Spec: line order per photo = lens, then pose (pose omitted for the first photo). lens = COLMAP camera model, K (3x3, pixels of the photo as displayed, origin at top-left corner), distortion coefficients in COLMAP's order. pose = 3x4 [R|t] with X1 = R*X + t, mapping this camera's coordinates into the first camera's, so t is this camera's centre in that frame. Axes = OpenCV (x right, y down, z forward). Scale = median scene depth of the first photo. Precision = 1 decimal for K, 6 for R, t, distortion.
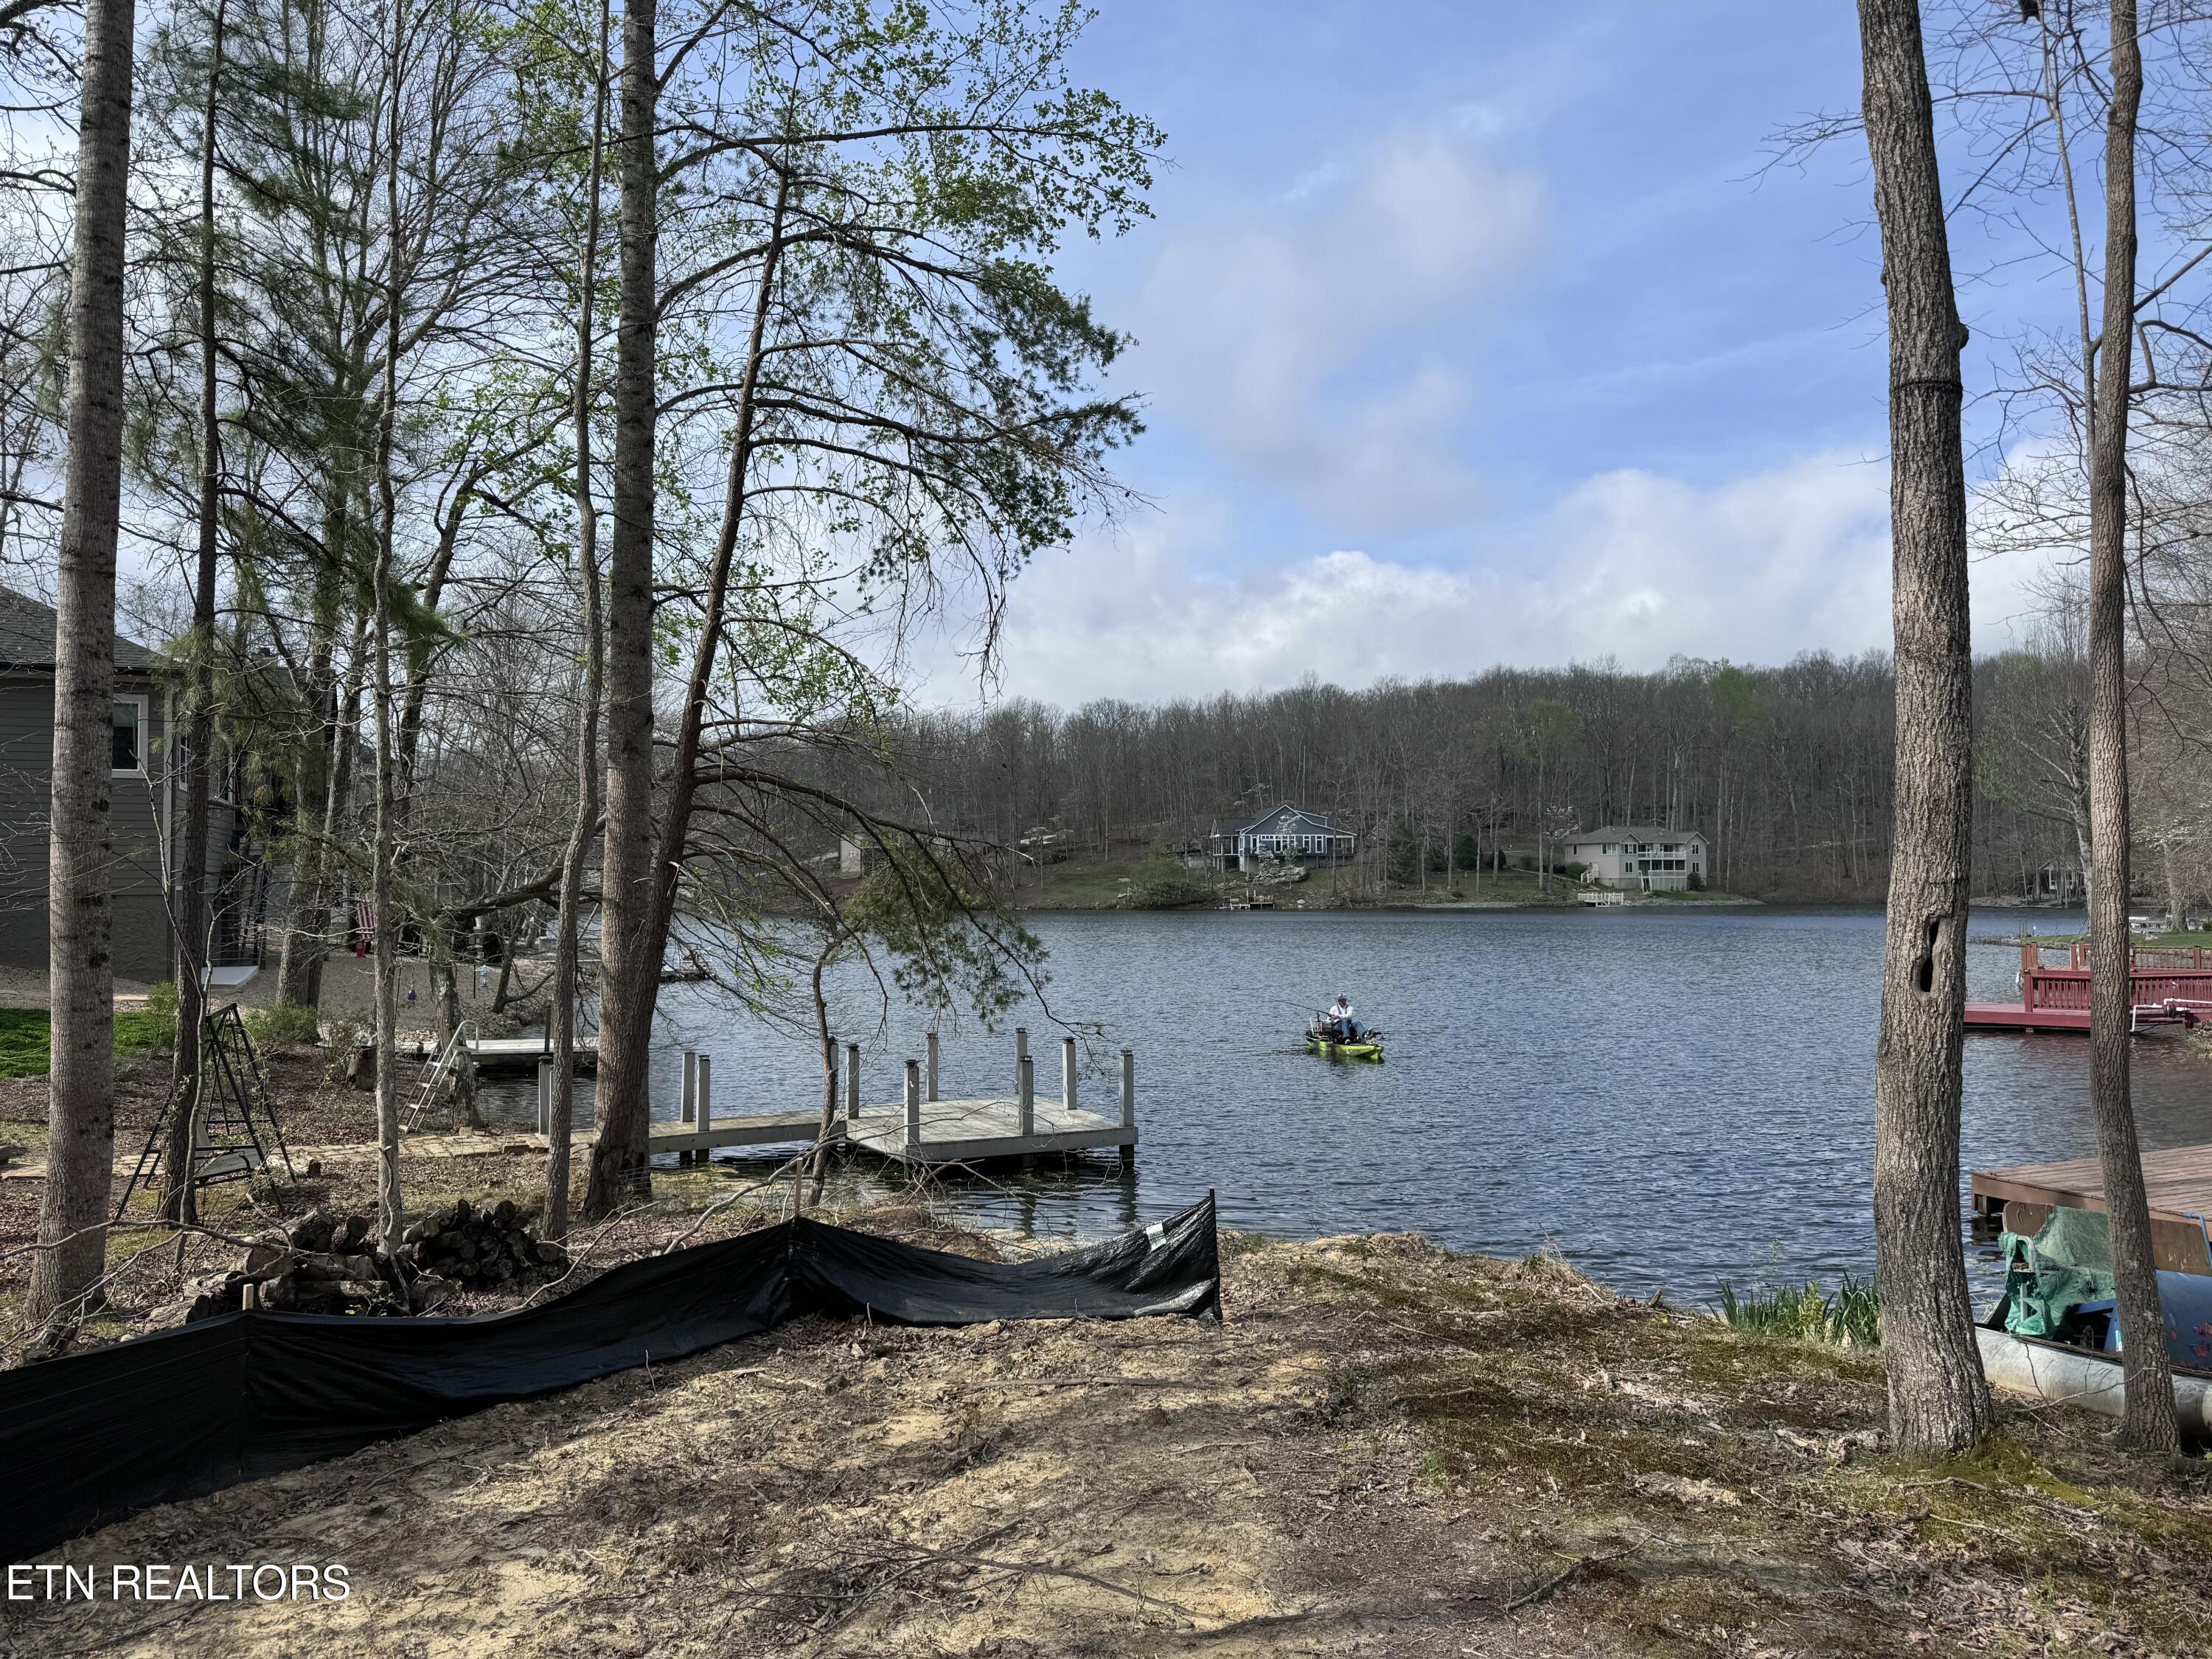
lens RADIAL K [[1526.4, 0, 1106.9], [0, 1526.4, 860.6], [0, 0, 1]] dist [0.103632, 0.000095]
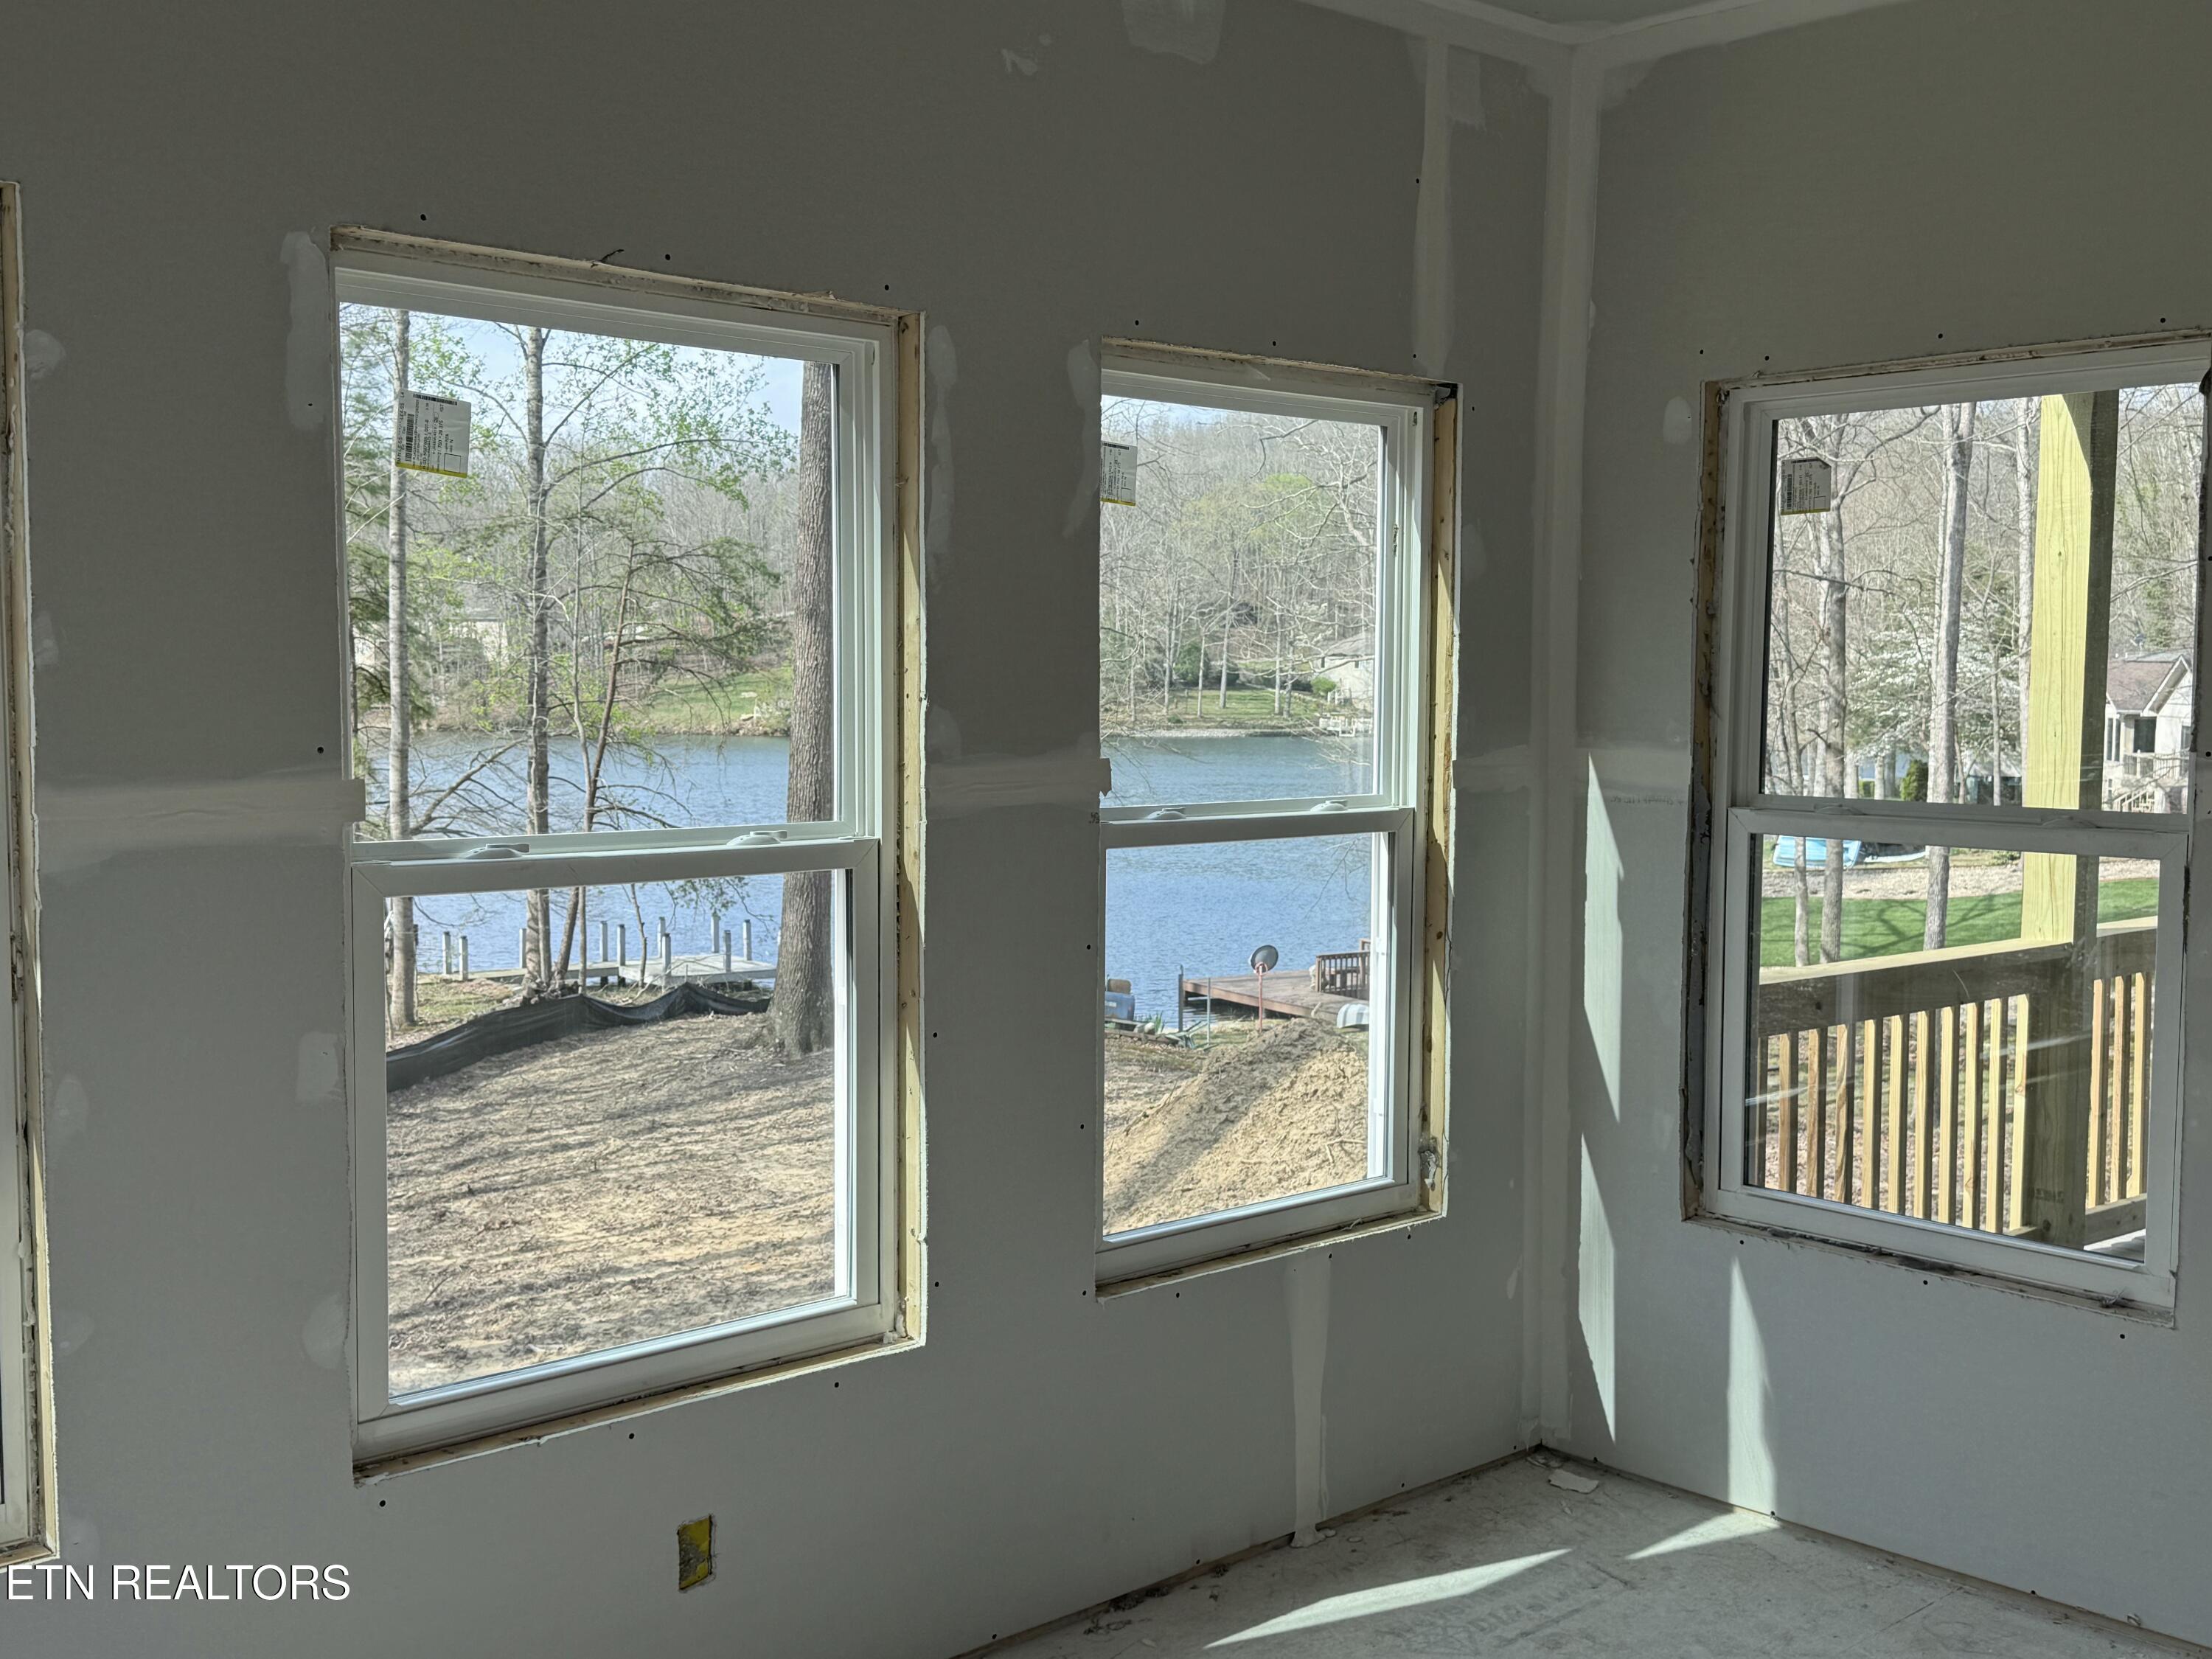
lens RADIAL K [[2330.7, 0, 1100.2], [0, 2330.7, 847.2], [0, 0, 1]] dist [0.234431, -0.499682]
pose [[0.986706, -0.000284, 0.162517, -0.067405], [-0.015318, 0.995384, 0.094740, -0.243210], [-0.161794, -0.095970, 0.982147, -1.812909]]
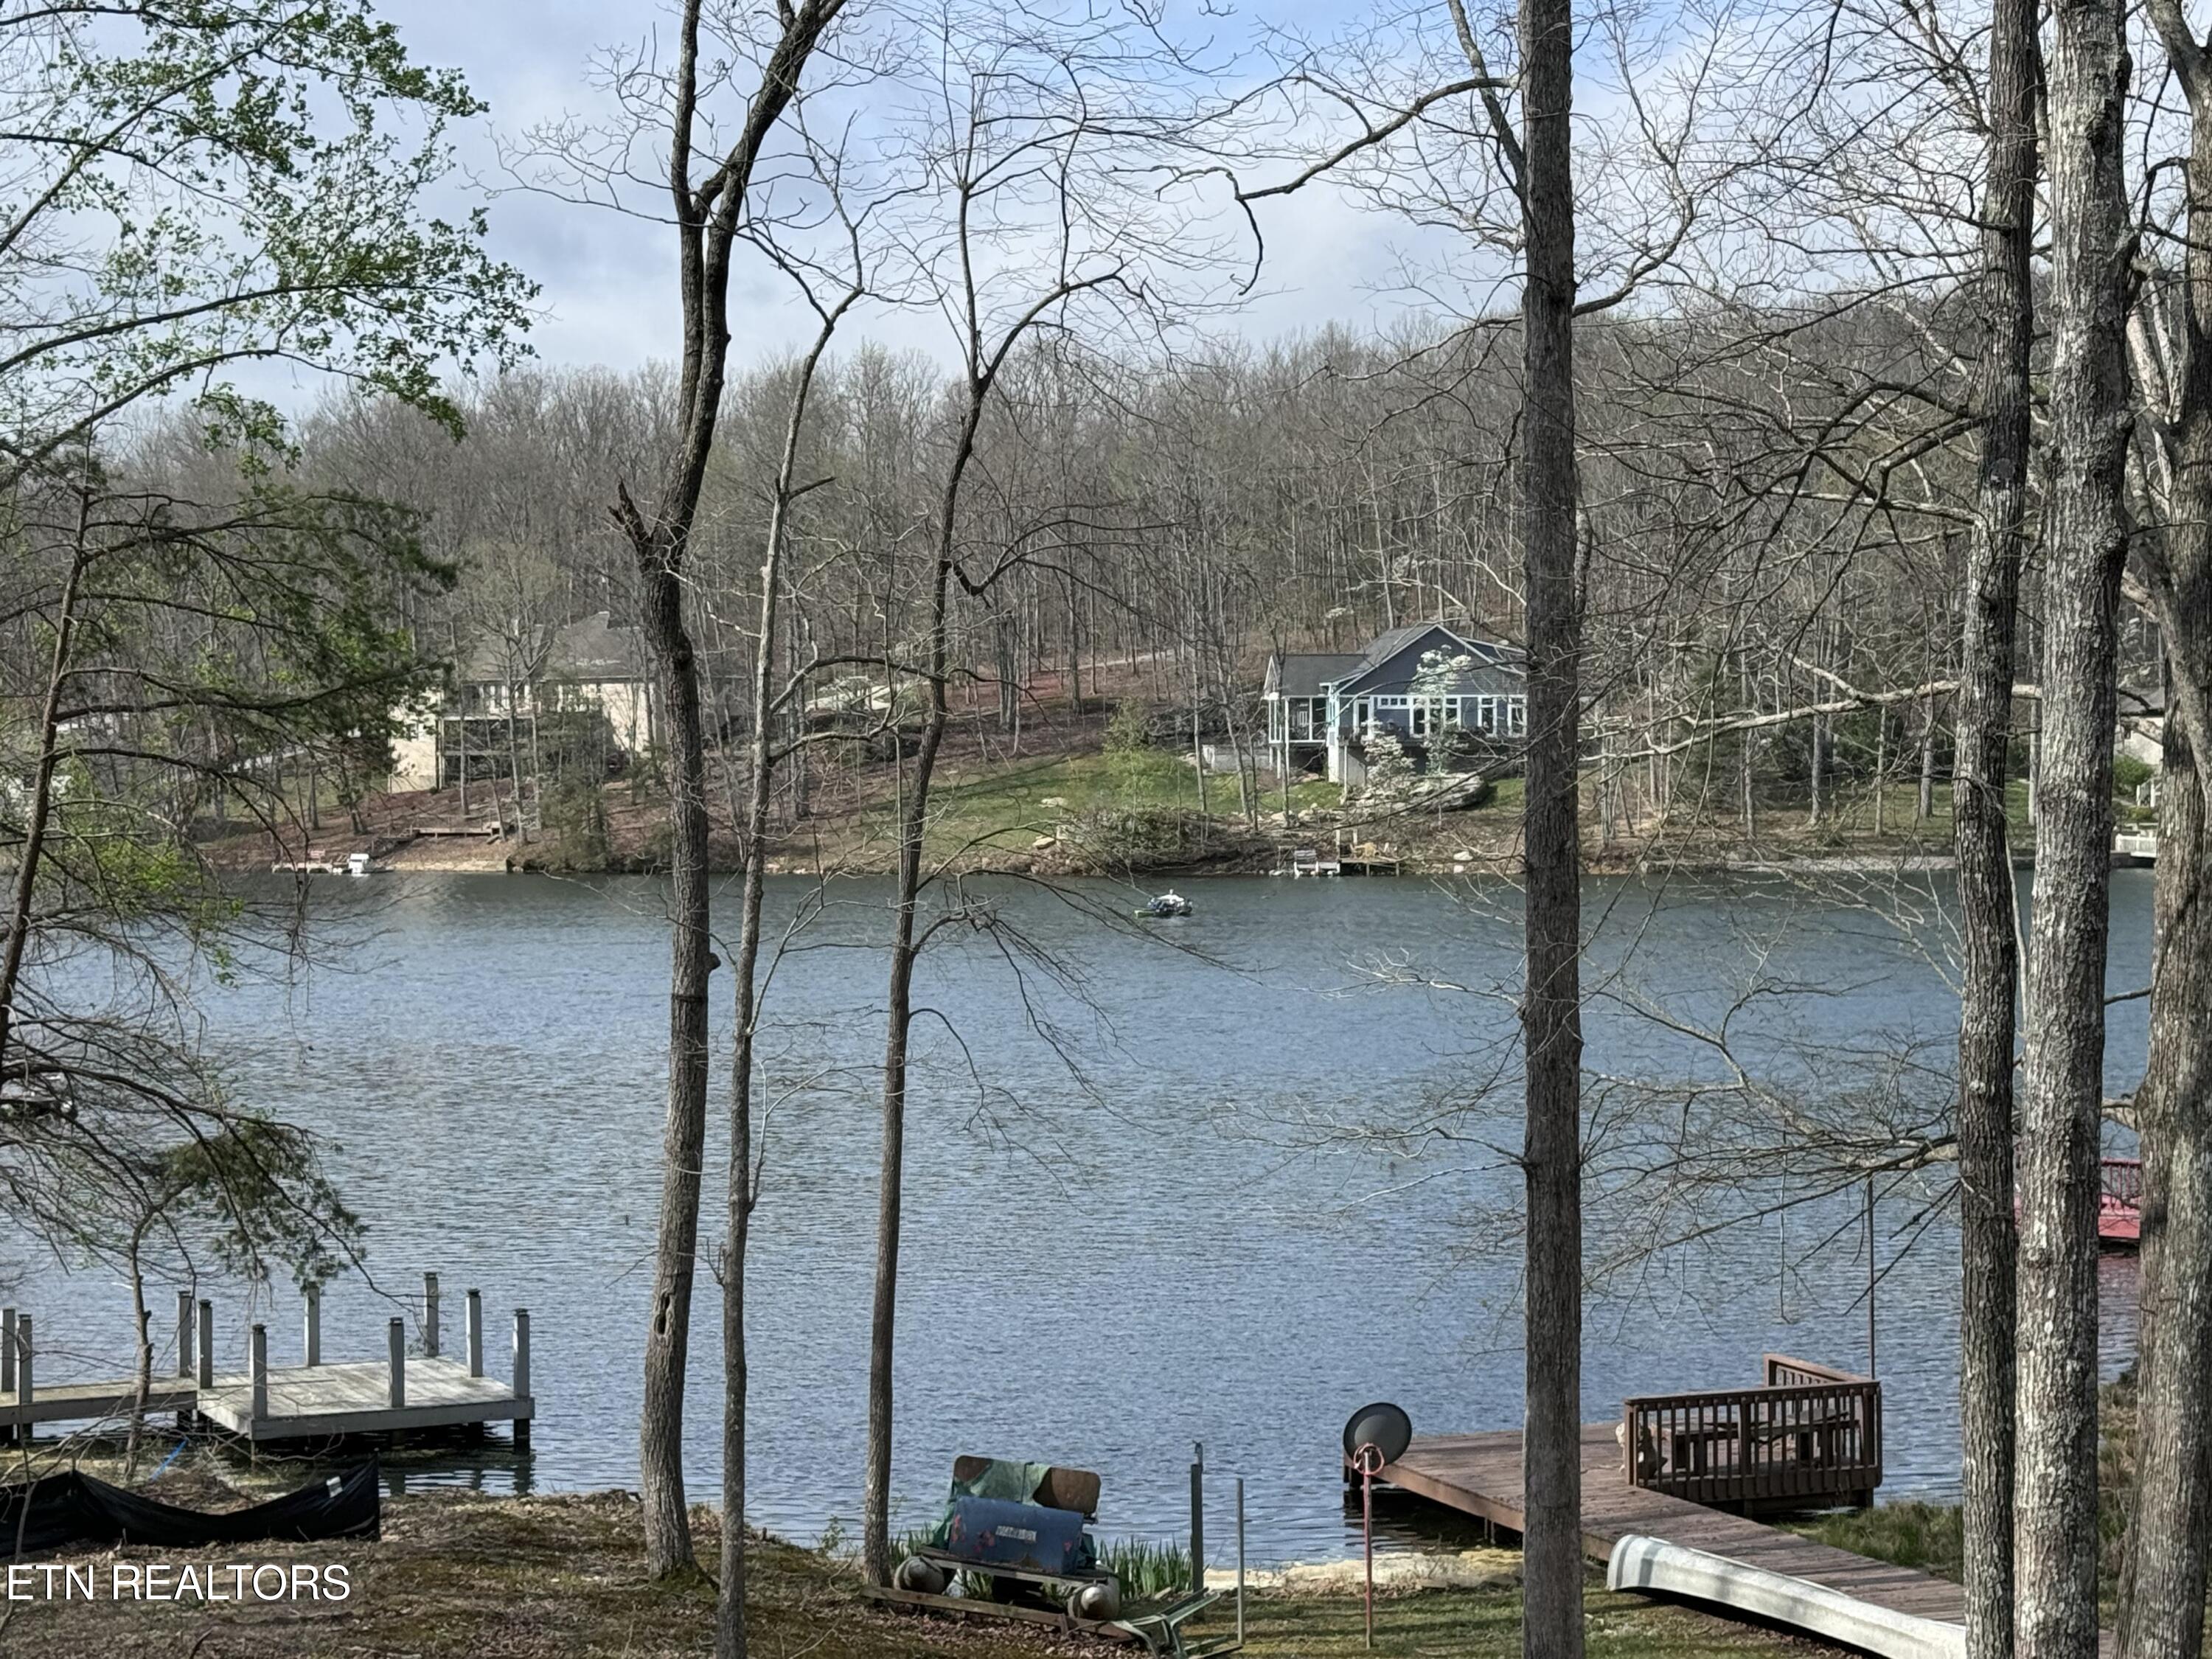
lens RADIAL K [[4046.4, 0, 1057.5], [0, 4046.4, 839.3], [0, 0, 1]] dist [0.143044, -0.132637]
pose [[0.999714, -0.001213, -0.023873, 0.373412], [0.002217, 0.999112, 0.042084, -0.237710], [0.023801, -0.042125, 0.998829, -1.271688]]
